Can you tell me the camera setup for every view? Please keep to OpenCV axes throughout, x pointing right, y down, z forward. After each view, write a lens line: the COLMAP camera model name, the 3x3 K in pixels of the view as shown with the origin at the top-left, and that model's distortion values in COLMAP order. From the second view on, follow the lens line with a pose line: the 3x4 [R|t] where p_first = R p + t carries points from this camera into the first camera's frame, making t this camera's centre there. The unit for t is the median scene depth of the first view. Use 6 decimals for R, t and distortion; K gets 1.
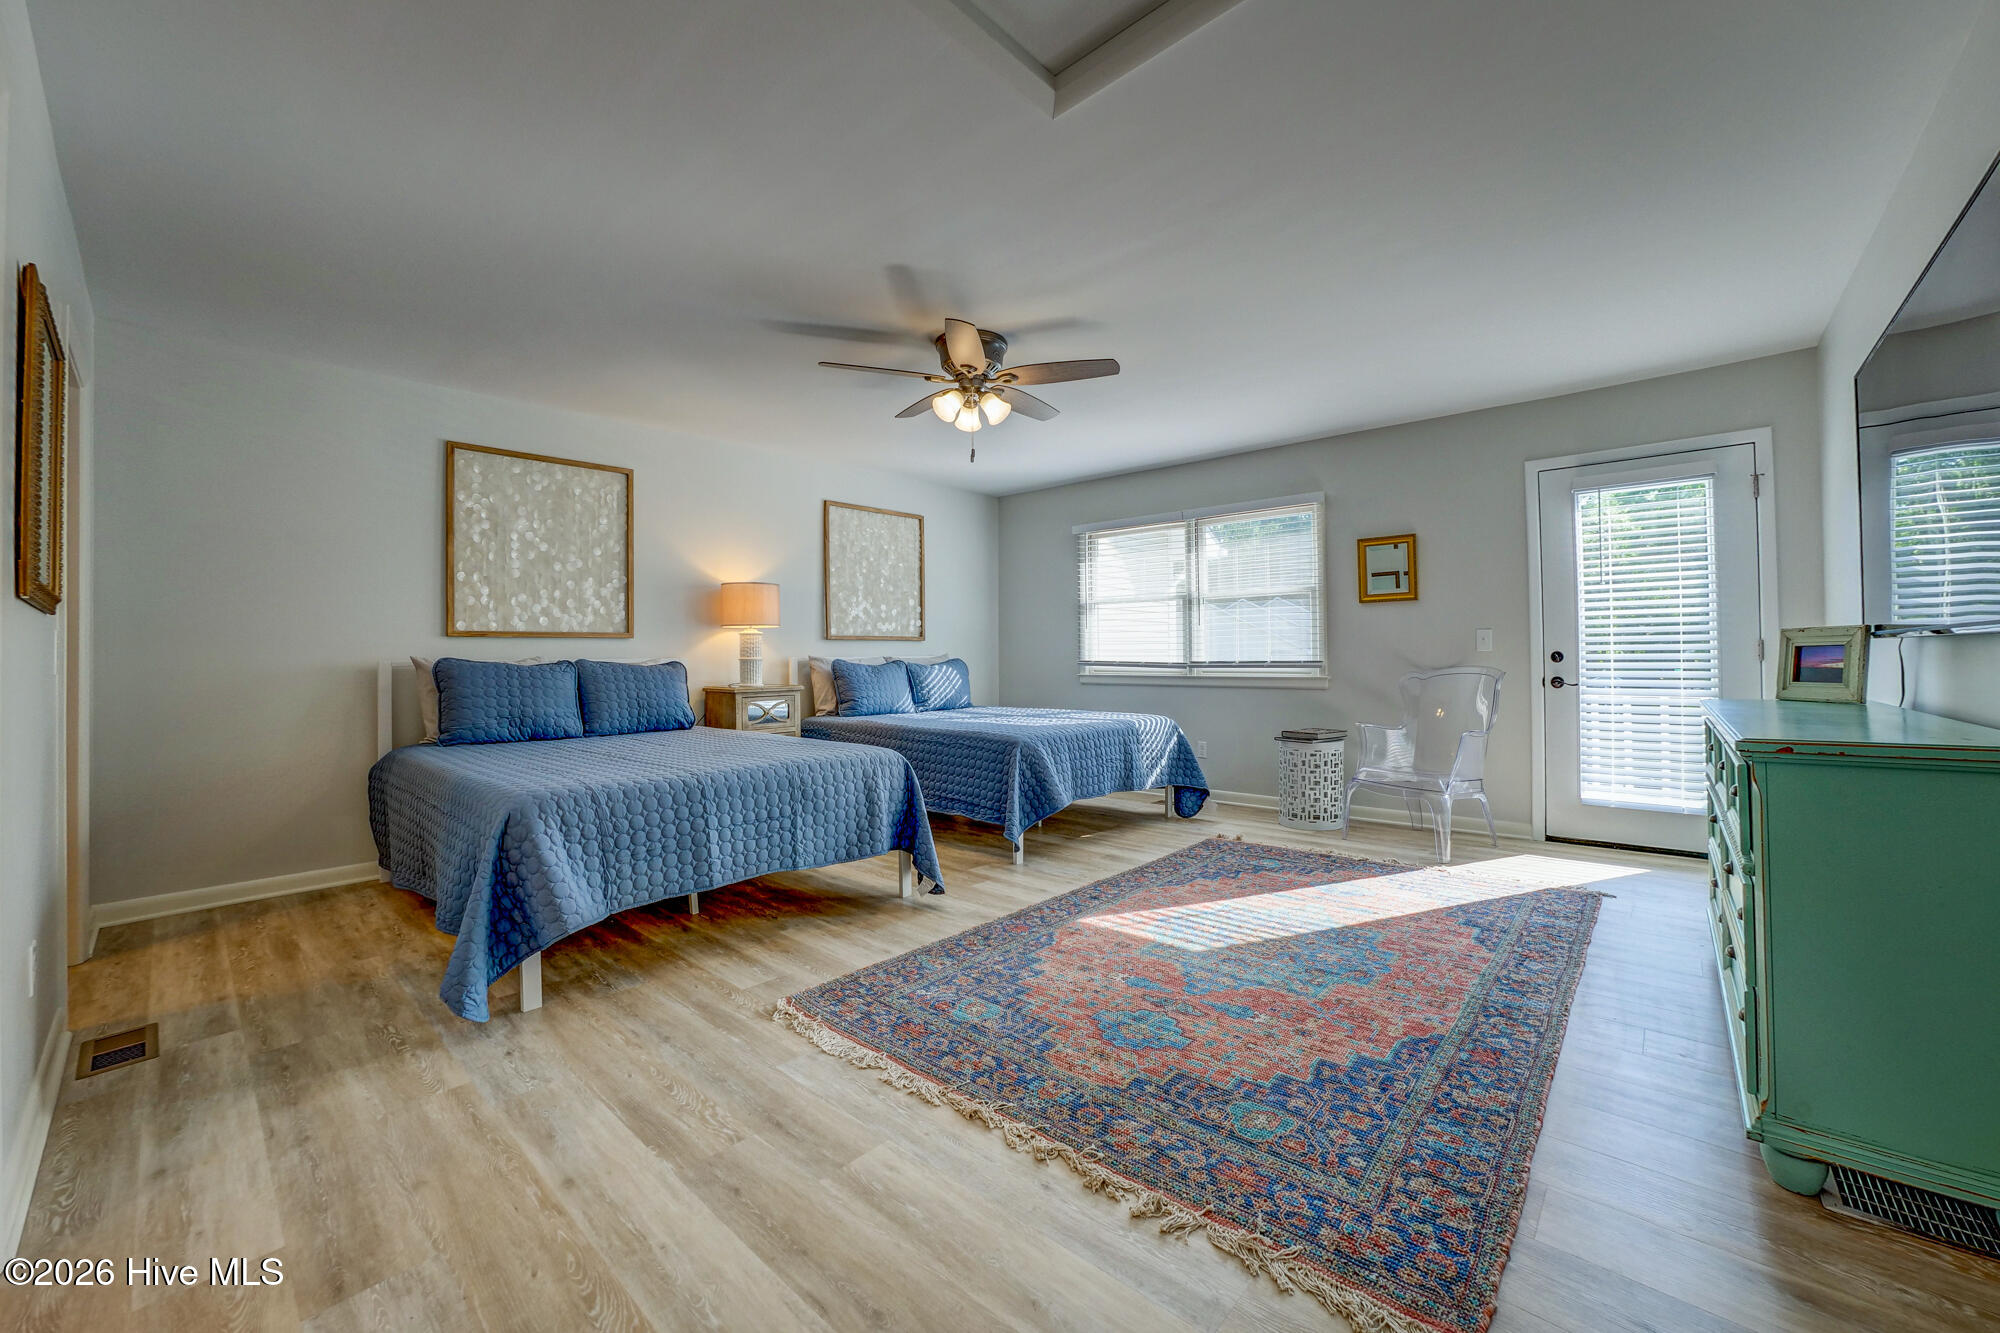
lens RADIAL K [[772.9, 0, 1039.4], [0, 772.9, 651.4], [0, 0, 1]] dist [-0.062639, 0.020990]
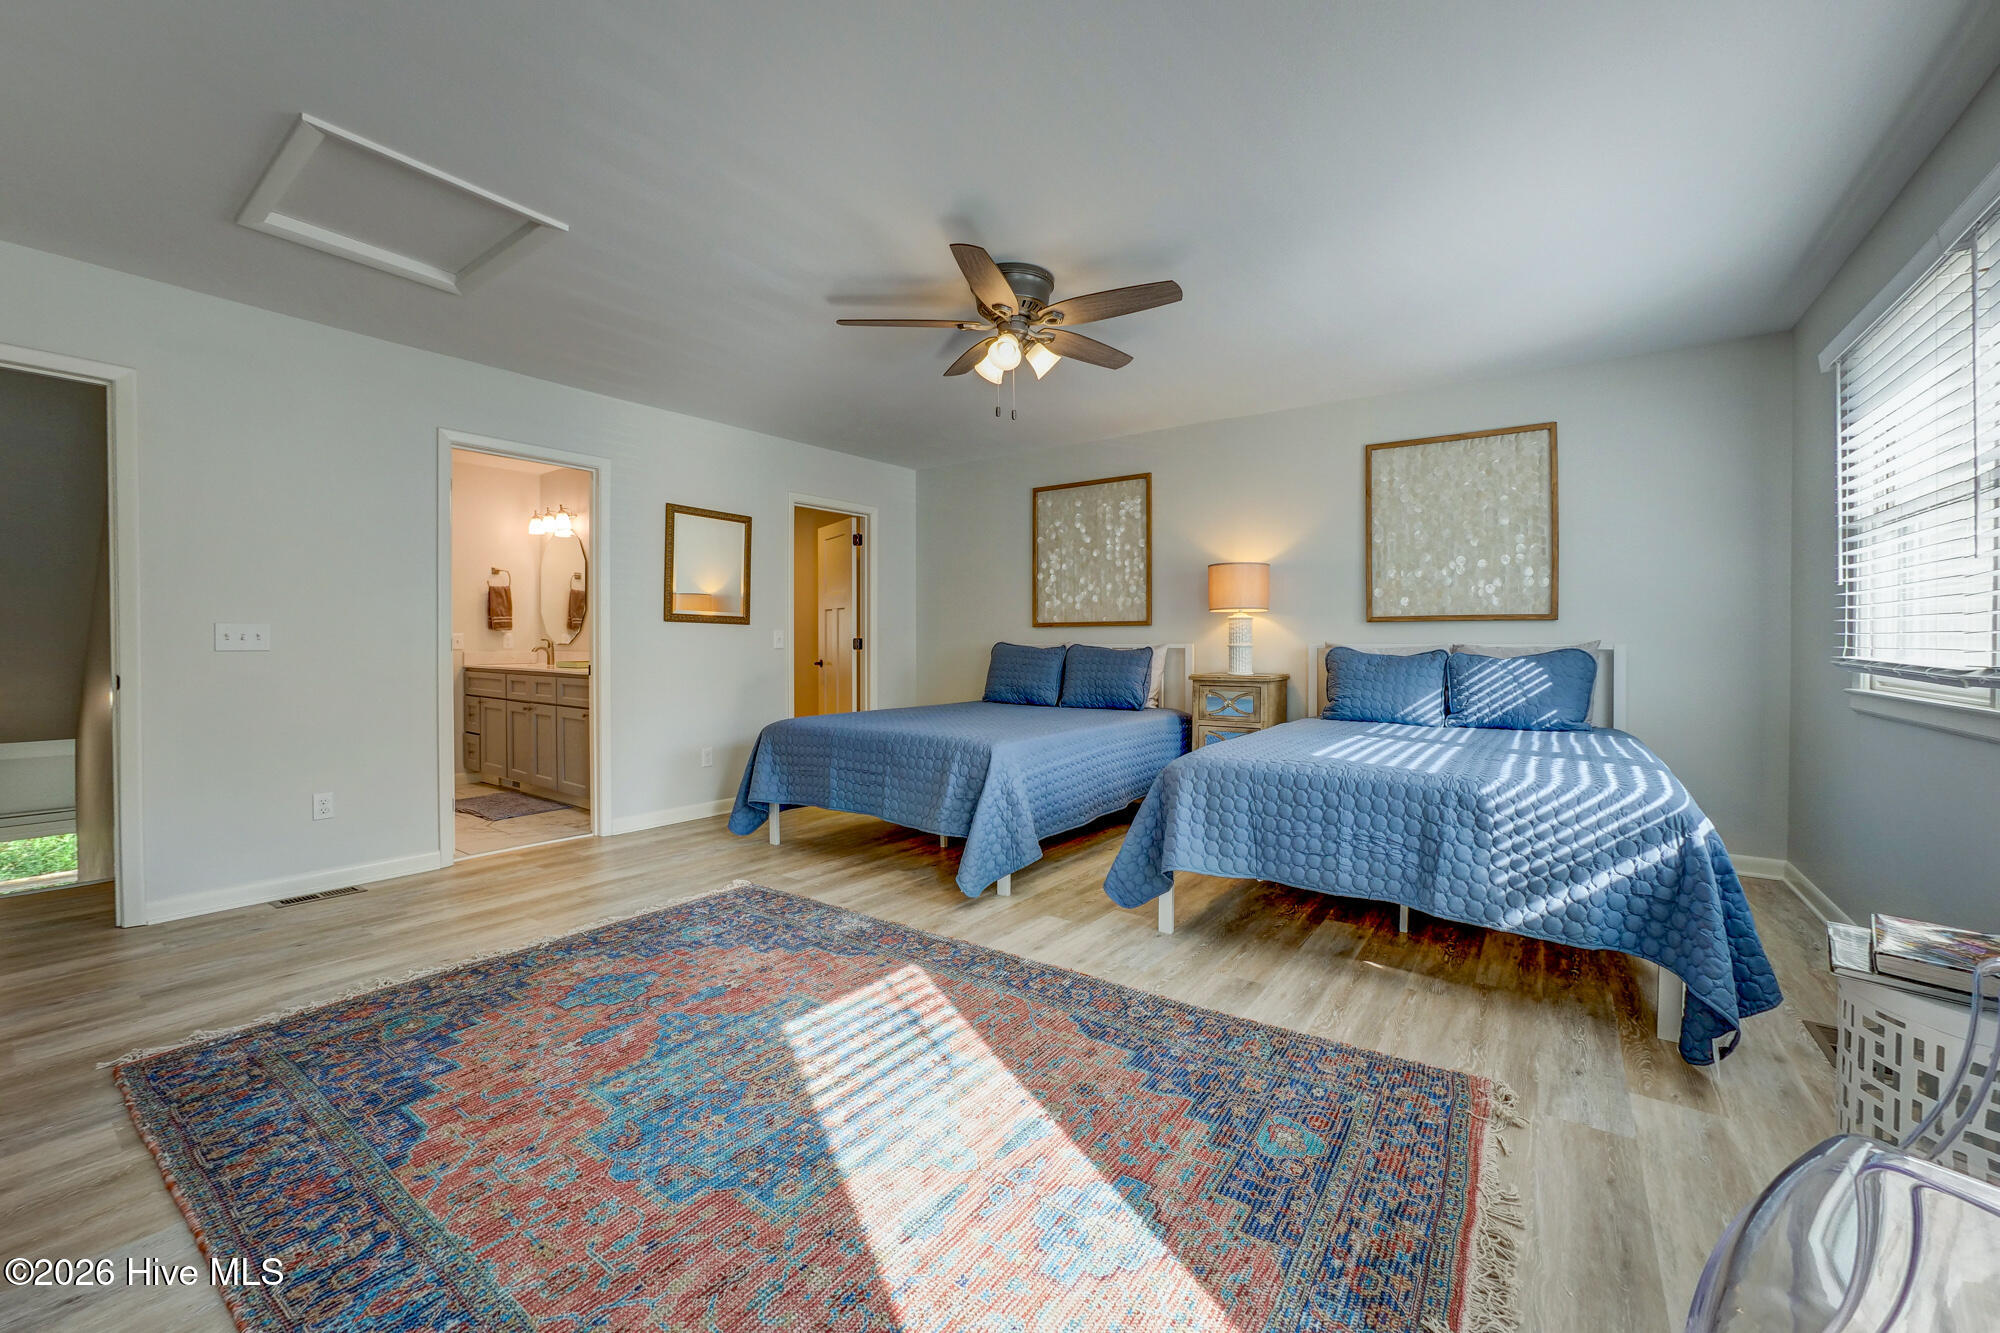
lens RADIAL K [[787.9, 0, 1011.9], [0, 787.9, 645.8], [0, 0, 1]] dist [-0.043414, 0.022767]
pose [[0.086577, 0.006993, -0.996221, 0.883706], [0.012089, 0.999894, 0.008069, -0.001783], [0.996172, -0.012742, 0.086483, 1.014263]]
